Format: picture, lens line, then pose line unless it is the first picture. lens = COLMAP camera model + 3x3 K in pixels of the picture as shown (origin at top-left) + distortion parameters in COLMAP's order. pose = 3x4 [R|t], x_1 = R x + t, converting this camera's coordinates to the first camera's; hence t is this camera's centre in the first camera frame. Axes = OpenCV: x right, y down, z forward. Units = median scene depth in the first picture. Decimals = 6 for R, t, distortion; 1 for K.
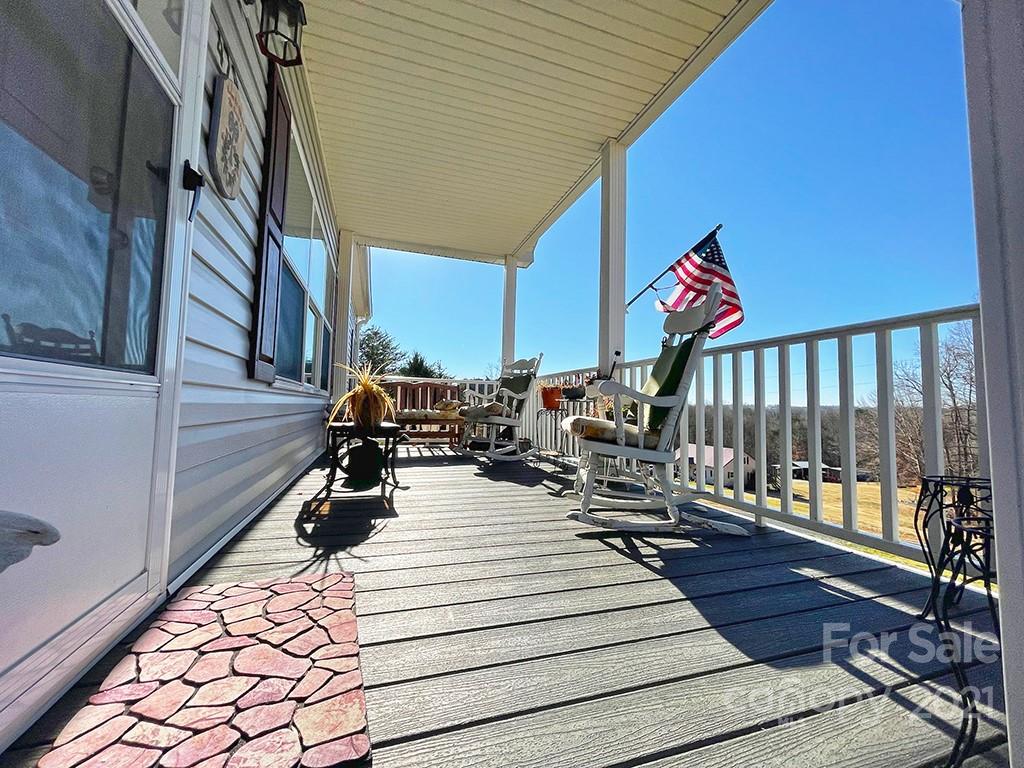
lens RADIAL K [[412.1, 0, 506.0], [0, 412.1, 382.9], [0, 0, 1]] dist [0.000202, -0.000104]
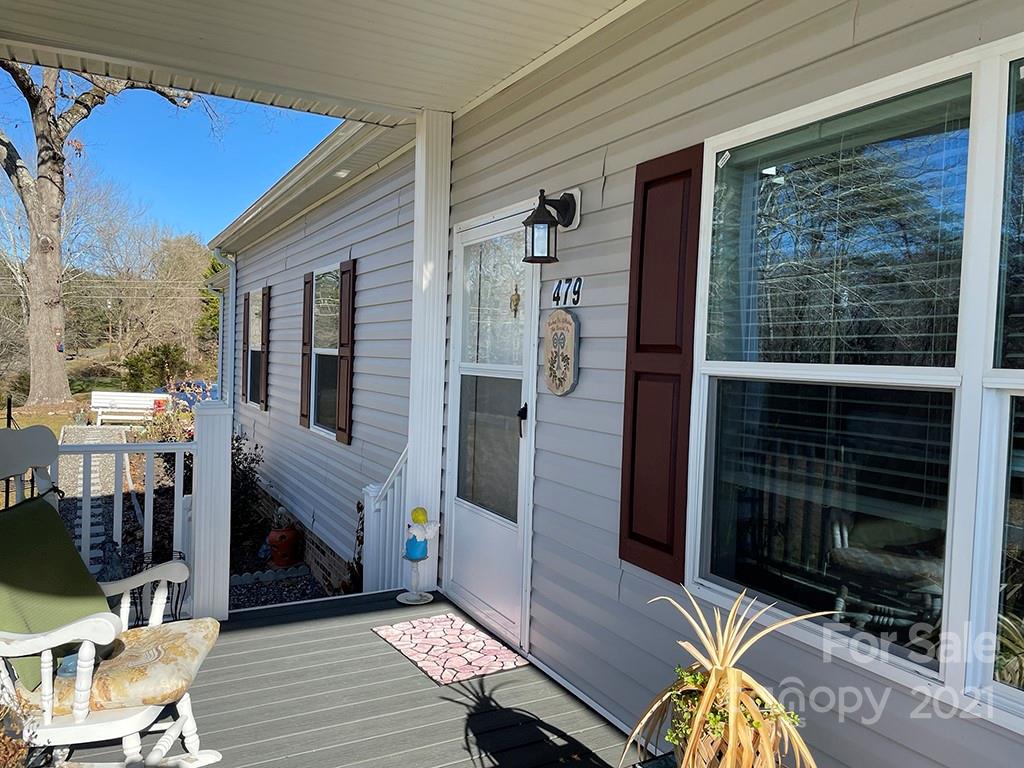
lens RADIAL K [[780.6, 0, 512.0], [0, 780.6, 384.0], [0, 0, 1]] dist [0.072804, -0.083754]
pose [[-0.981154, -0.045618, -0.187767, -0.086252], [-0.041668, 0.998820, -0.024935, -0.512131], [0.188683, -0.016641, -0.981897, 4.048874]]
